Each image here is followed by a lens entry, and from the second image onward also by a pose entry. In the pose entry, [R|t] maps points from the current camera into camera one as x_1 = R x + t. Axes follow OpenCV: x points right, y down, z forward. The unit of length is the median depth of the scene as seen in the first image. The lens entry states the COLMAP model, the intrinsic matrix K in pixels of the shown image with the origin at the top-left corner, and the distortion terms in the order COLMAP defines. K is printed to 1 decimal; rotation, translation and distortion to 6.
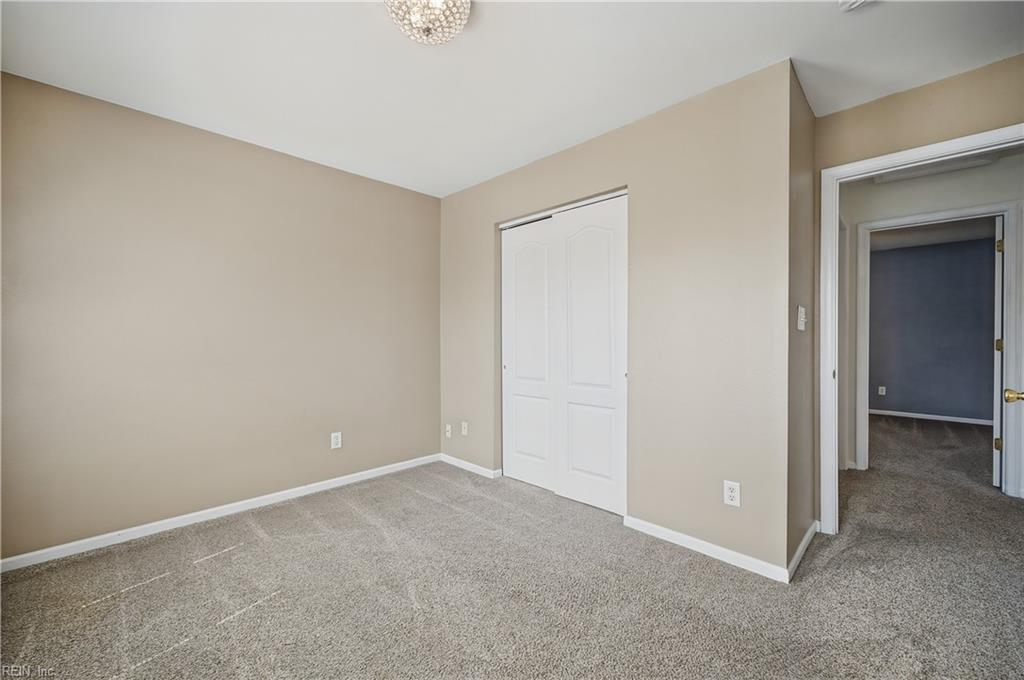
lens RADIAL K [[410.4, 0, 513.5], [0, 410.4, 341.3], [0, 0, 1]] dist [-0.001623, -0.000587]
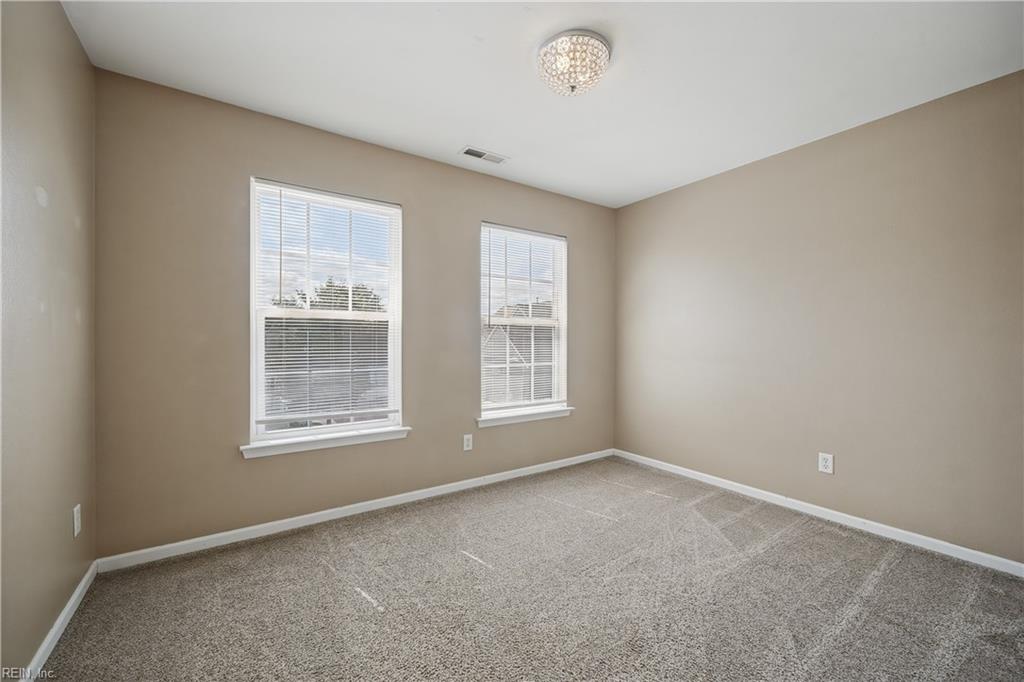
lens RADIAL K [[410.4, 0, 513.1], [0, 410.4, 343.1], [0, 0, 1]] dist [-0.001623, -0.000587]
pose [[-0.199504, 0.006087, -0.979878, 0.655176], [-0.011681, 0.999895, 0.008590, -0.002743], [0.979827, 0.013160, -0.199412, 0.693958]]
